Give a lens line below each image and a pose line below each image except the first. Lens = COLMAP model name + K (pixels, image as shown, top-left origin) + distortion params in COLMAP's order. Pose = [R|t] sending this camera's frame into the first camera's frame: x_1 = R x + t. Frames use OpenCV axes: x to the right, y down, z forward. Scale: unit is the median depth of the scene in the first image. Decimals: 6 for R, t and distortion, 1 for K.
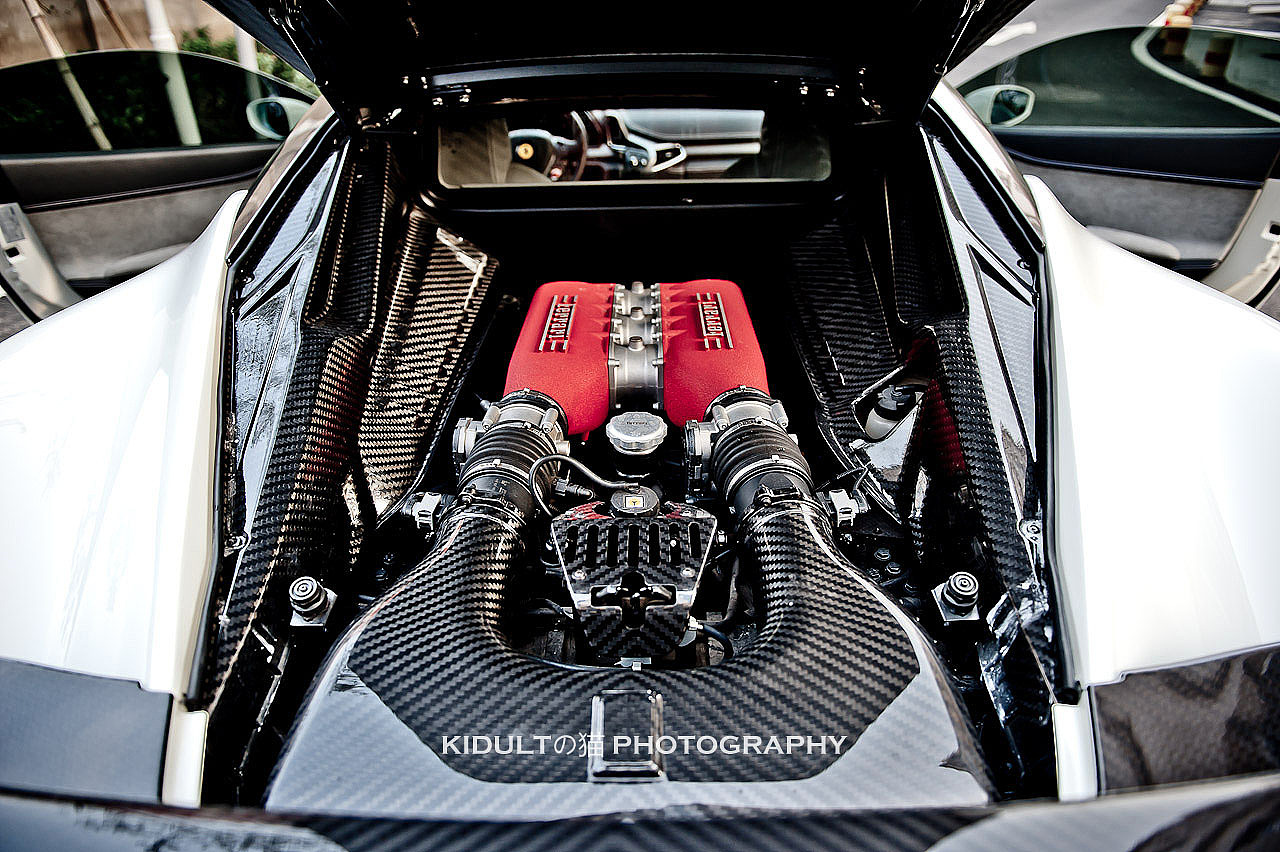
lens RADIAL K [[864.9, 0, 640.0], [0, 864.9, 426.0], [0, 0, 1]] dist [-0.050459, -0.003486]
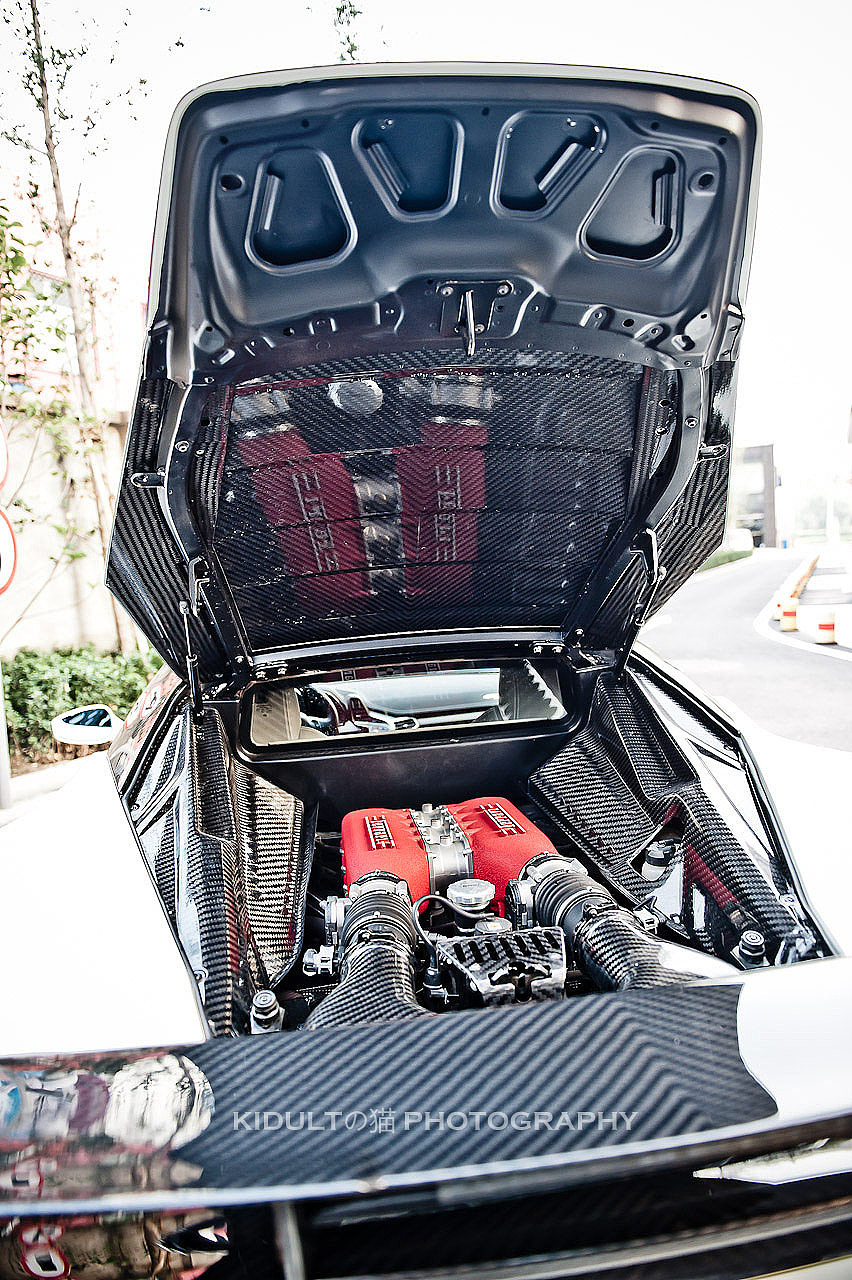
lens RADIAL K [[864.9, 0, 426.0], [0, 864.9, 640.0], [0, 0, 1]] dist [-0.050459, -0.003486]
pose [[0.990260, -0.058113, 0.126524, -0.205177], [0.106442, 0.901774, -0.418896, 0.191440], [-0.089753, 0.428284, 0.899176, -0.279261]]
